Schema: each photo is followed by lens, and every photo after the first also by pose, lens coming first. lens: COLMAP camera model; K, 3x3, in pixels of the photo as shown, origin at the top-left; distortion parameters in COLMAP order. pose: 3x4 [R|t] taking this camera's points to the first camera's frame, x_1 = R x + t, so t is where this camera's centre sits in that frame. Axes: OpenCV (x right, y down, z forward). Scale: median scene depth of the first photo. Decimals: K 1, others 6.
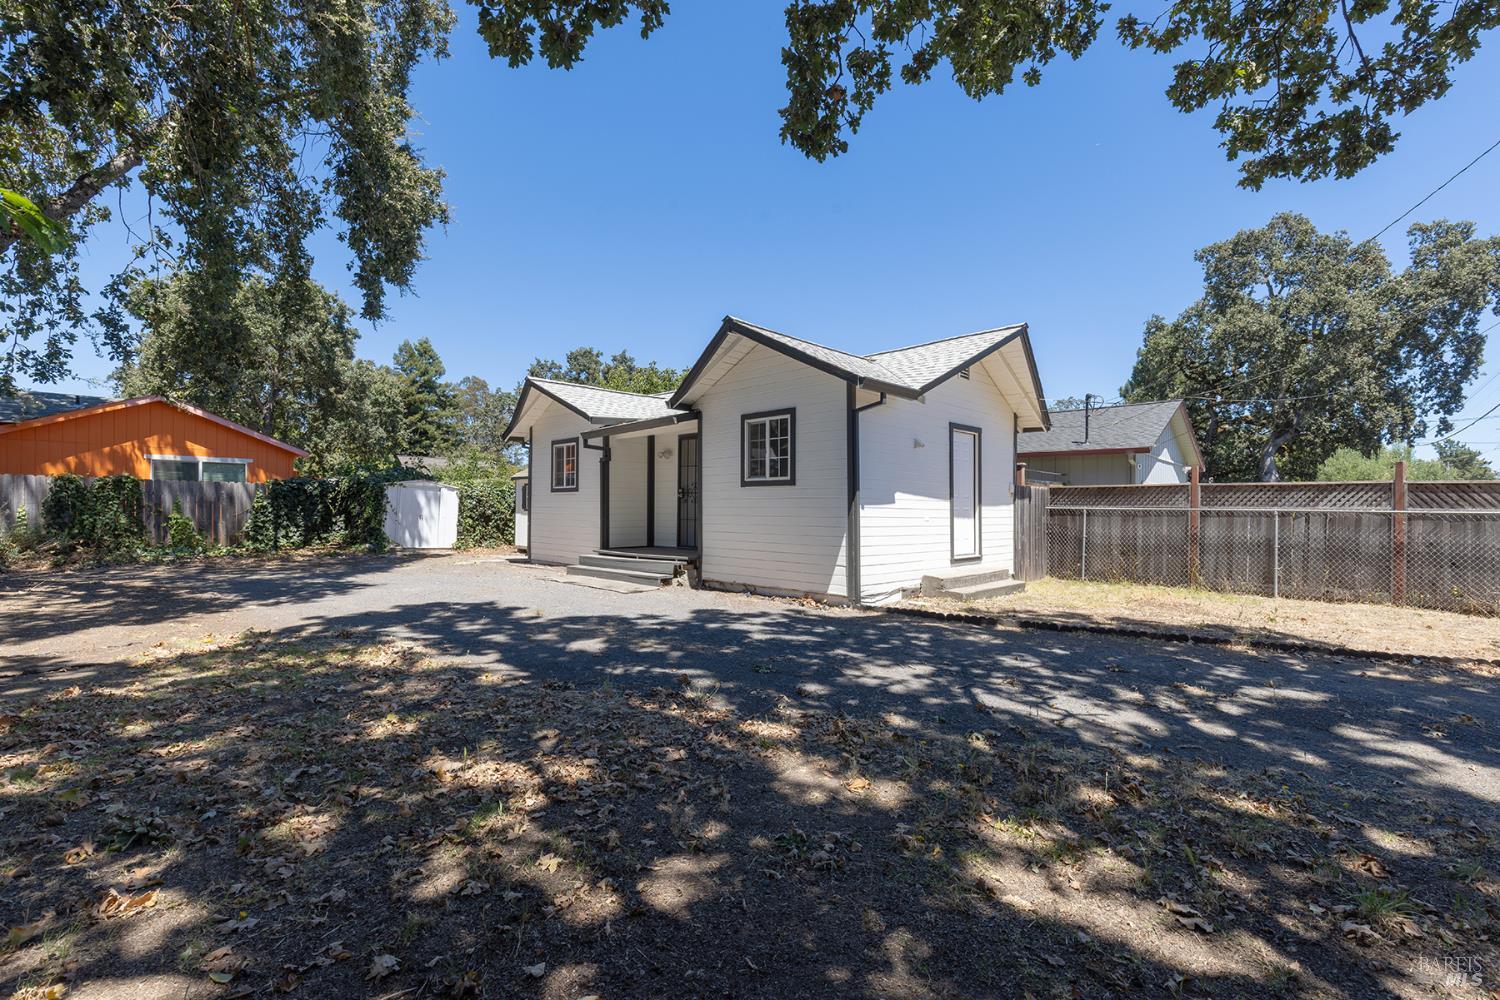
lens RADIAL K [[670.1, 0, 753.0], [0, 670.1, 502.7], [0, 0, 1]] dist [0.003303, 0.001650]
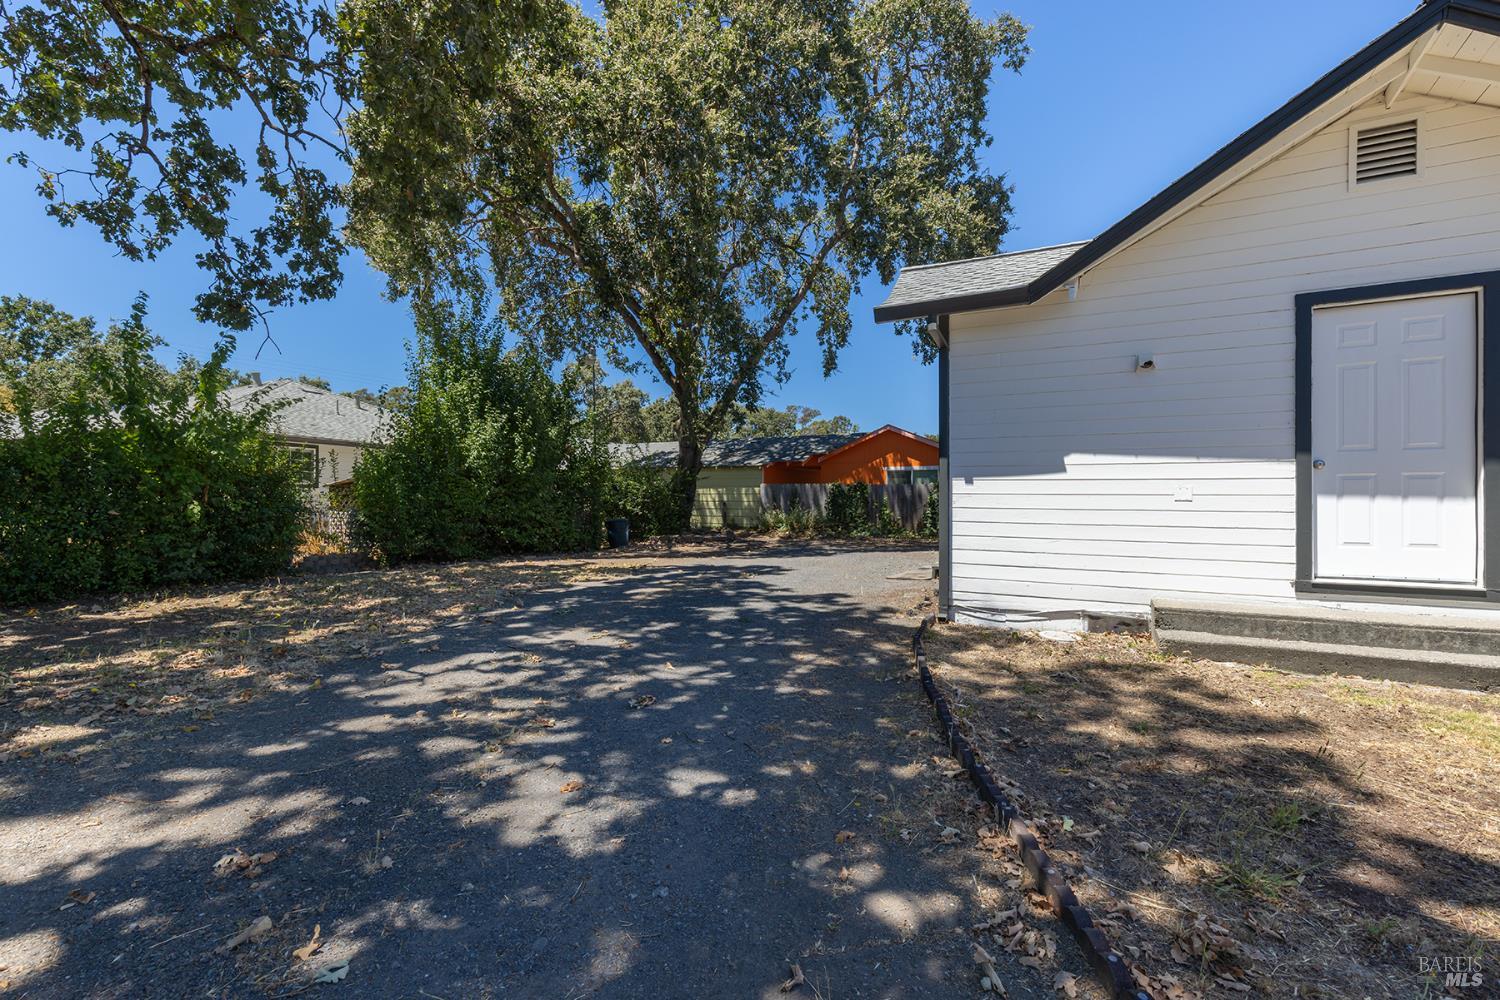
lens RADIAL K [[670.1, 0, 751.1], [0, 670.1, 500.8], [0, 0, 1]] dist [0.003303, 0.001650]
pose [[0.264995, -0.012886, -0.964164, 0.614552], [0.000735, 0.999913, -0.013162, 0.029753], [0.964250, 0.002780, 0.264981, 0.469367]]
